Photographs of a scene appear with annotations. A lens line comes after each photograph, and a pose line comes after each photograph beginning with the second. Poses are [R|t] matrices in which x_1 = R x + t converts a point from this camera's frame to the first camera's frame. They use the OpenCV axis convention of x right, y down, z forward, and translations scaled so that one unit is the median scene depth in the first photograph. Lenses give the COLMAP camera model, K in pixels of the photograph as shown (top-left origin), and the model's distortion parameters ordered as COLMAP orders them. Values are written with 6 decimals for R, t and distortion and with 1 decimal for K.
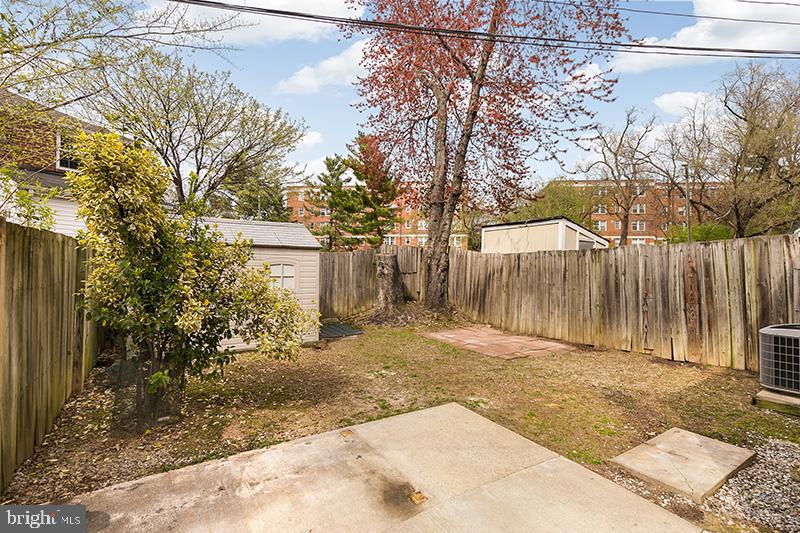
lens RADIAL K [[368.3, 0, 403.0], [0, 368.3, 271.3], [0, 0, 1]] dist [0.002280, 0.000047]
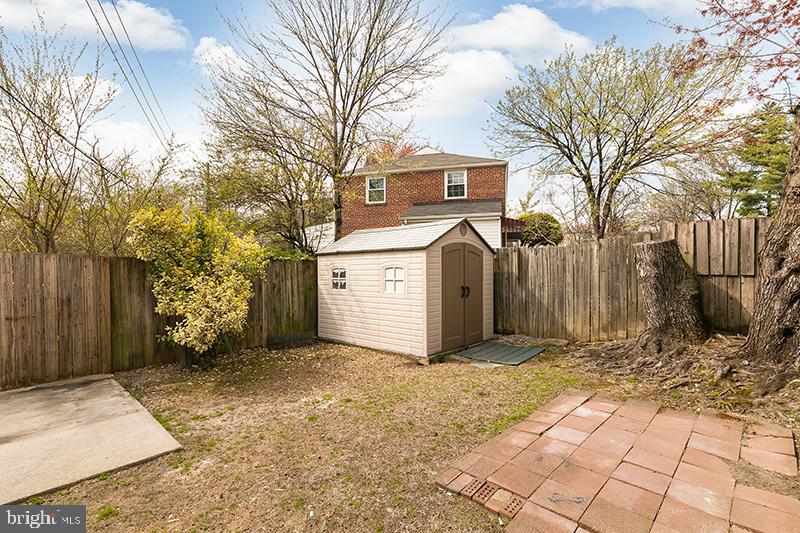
lens RADIAL K [[370.4, 0, 384.7], [0, 370.4, 266.4], [0, 0, 1]] dist [0.002205, 0.000194]
pose [[0.246957, -0.017188, -0.968874, 0.408524], [0.009992, 0.999835, -0.015191, -0.004908], [0.968975, -0.005929, 0.247087, 0.491645]]
